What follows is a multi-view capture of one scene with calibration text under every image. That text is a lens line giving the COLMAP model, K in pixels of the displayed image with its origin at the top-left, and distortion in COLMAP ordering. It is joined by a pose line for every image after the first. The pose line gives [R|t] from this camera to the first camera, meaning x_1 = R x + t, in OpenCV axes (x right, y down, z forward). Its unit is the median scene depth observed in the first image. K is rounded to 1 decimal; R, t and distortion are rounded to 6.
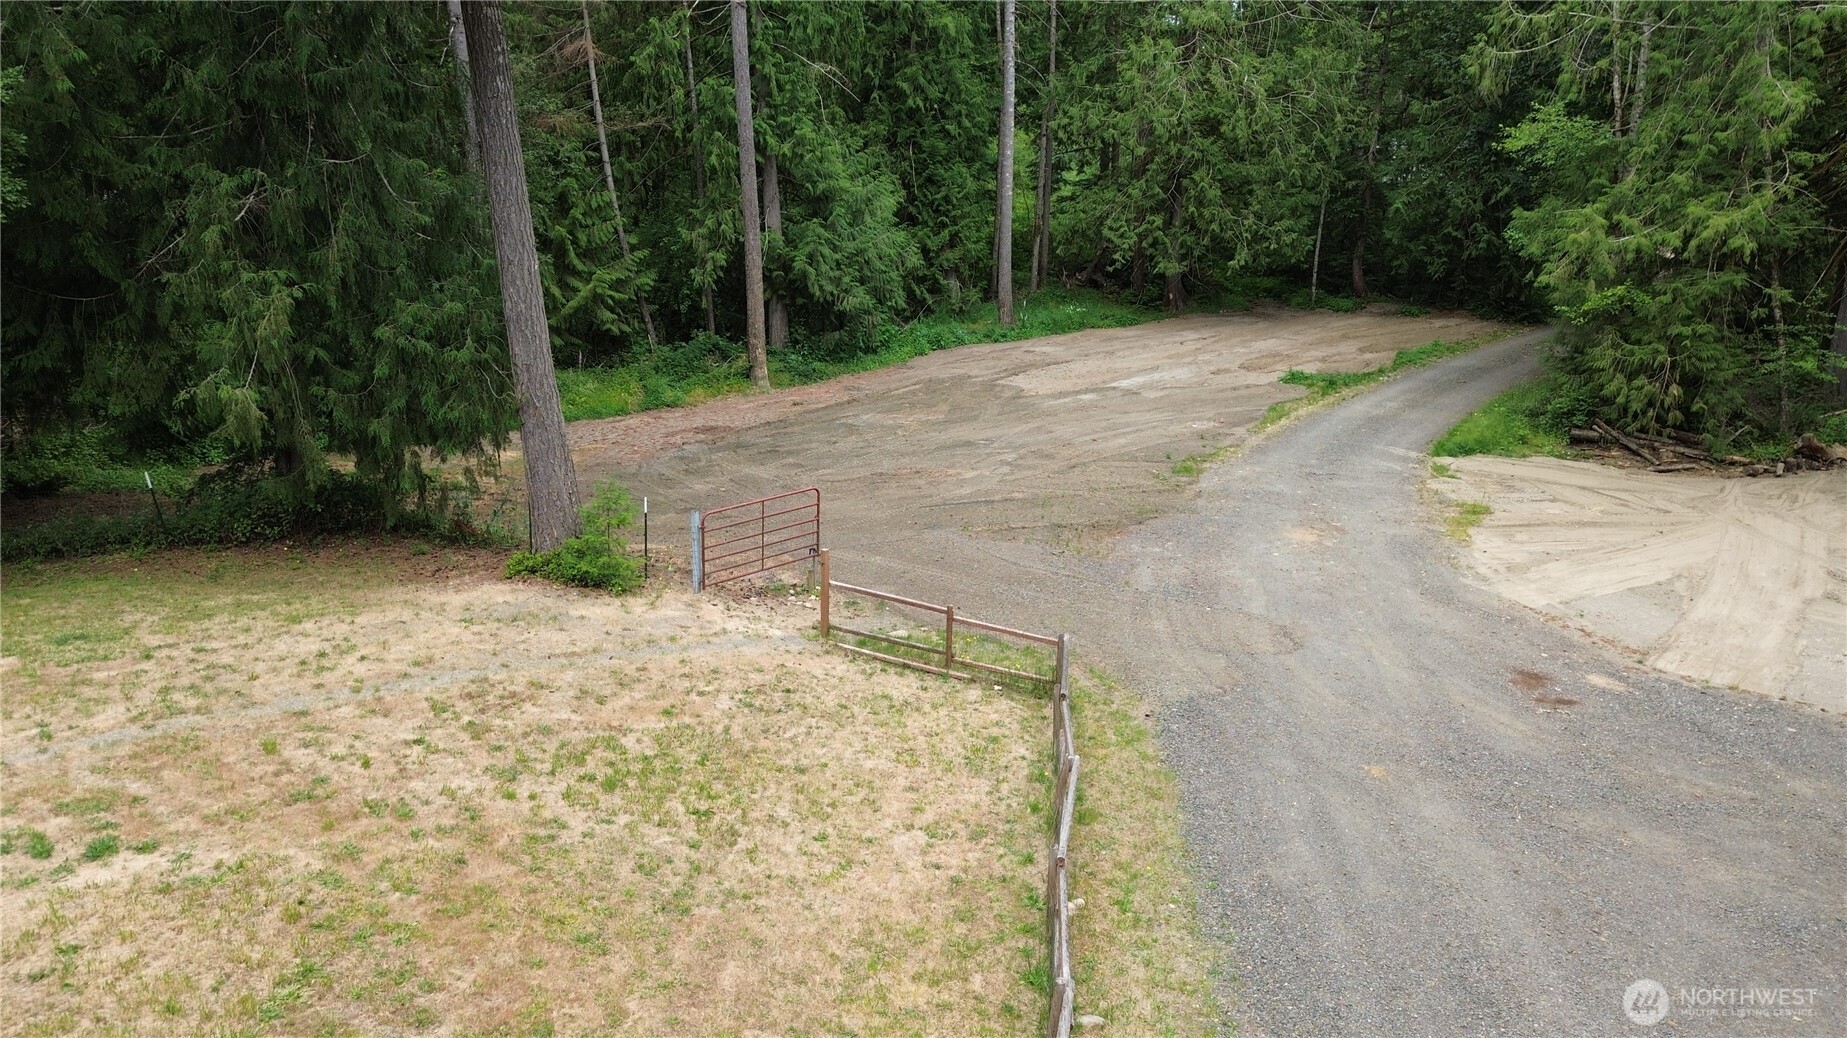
lens RADIAL K [[1286.1, 0, 923.9], [0, 1286.1, 486.0], [0, 0, 1]] dist [0.105480, -0.099384]
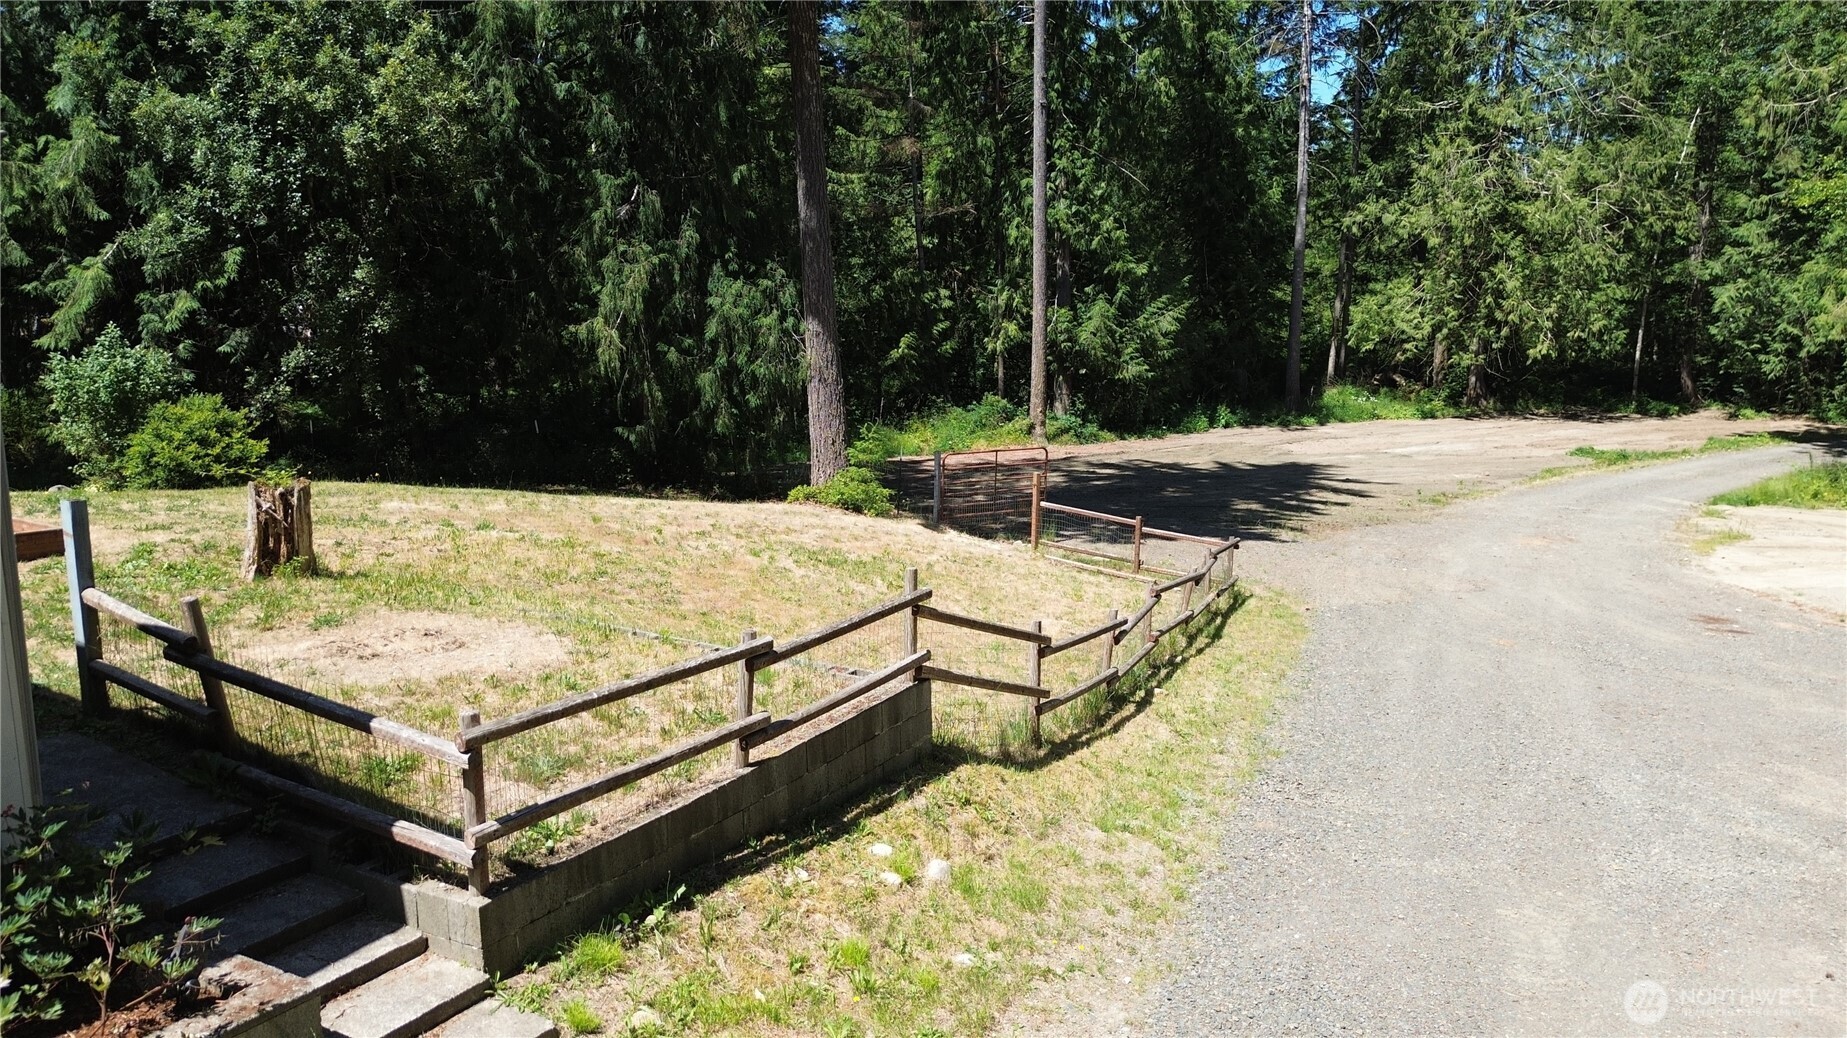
lens RADIAL K [[1306.5, 0, 923.5], [0, 1306.5, 519.0], [0, 0, 1]] dist [0.087855, -0.096950]
pose [[0.966479, 0.040423, -0.253544, 0.061750], [-0.068518, 0.992322, -0.102973, 0.107322], [0.247434, 0.116893, 0.961828, -0.083866]]
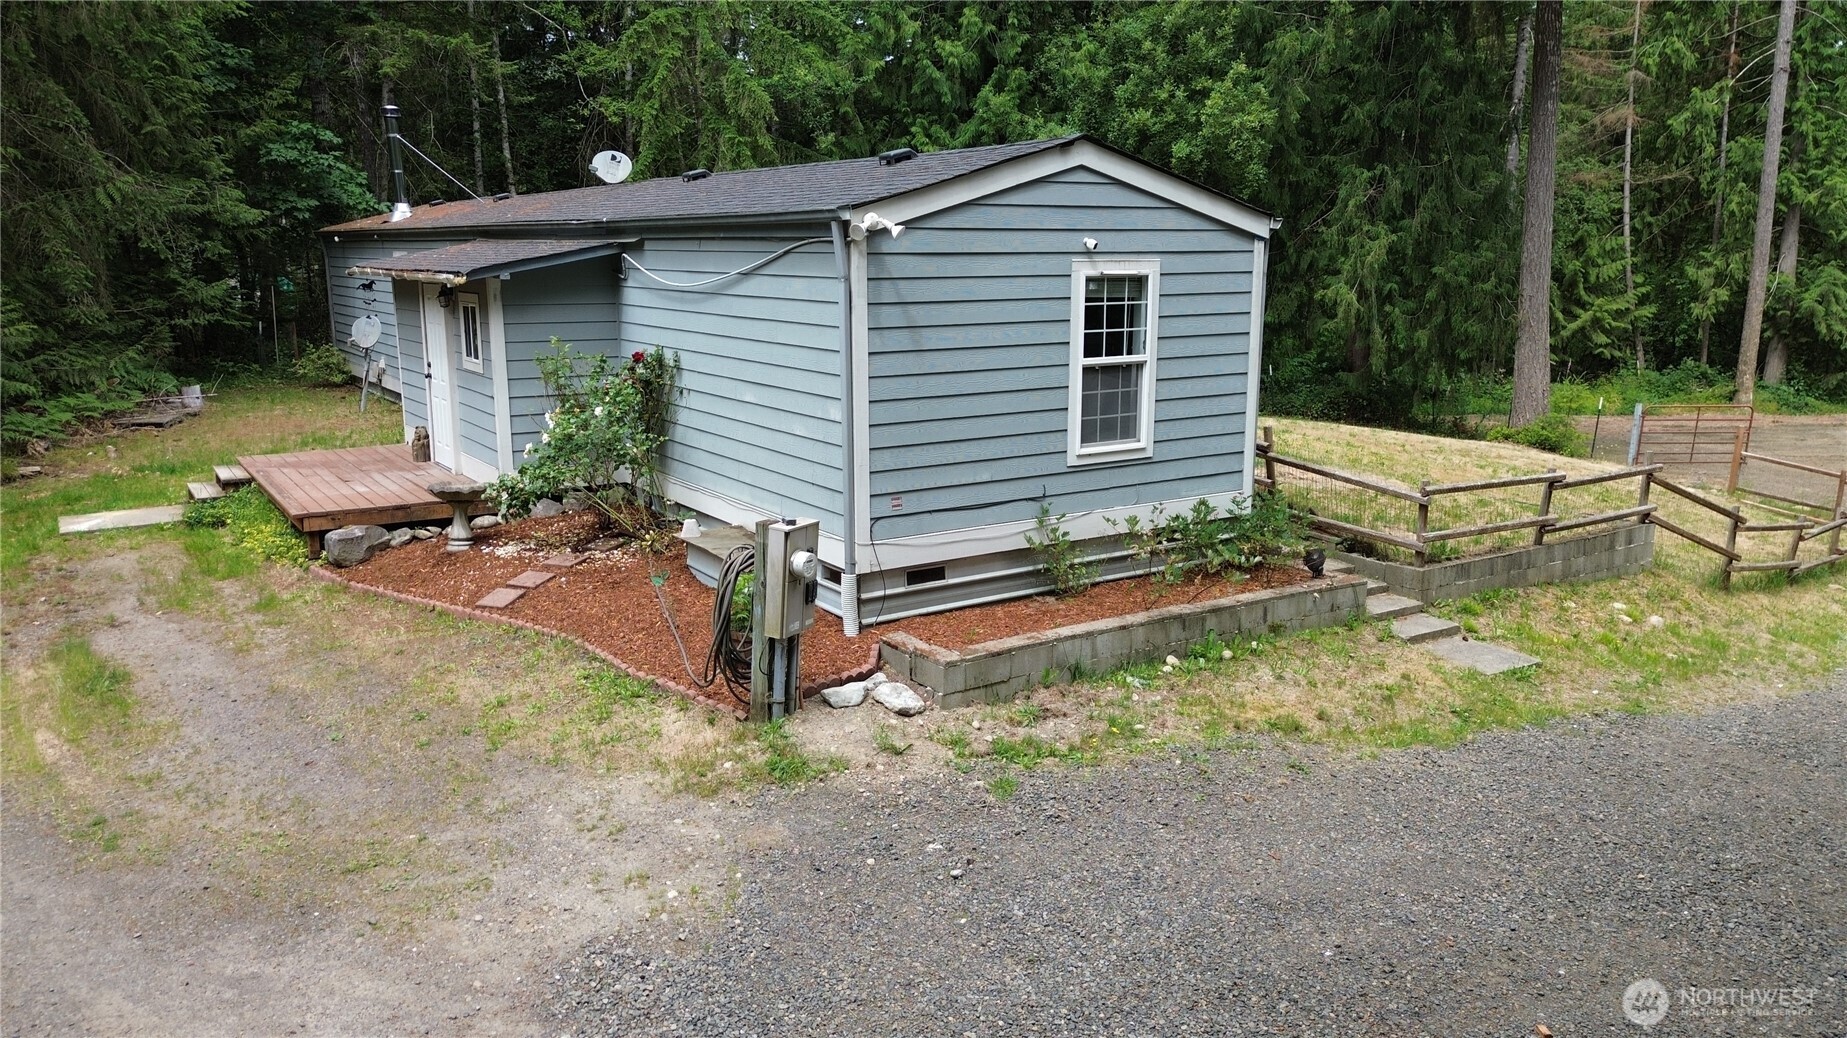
lens RADIAL K [[1306.5, 0, 923.5], [0, 1306.5, 519.0], [0, 0, 1]] dist [0.087855, -0.096950]
pose [[0.749377, 0.133611, -0.648523, 0.093329], [-0.187180, 0.982227, -0.013928, 0.154372], [0.635136, 0.131828, 0.761068, -0.271273]]
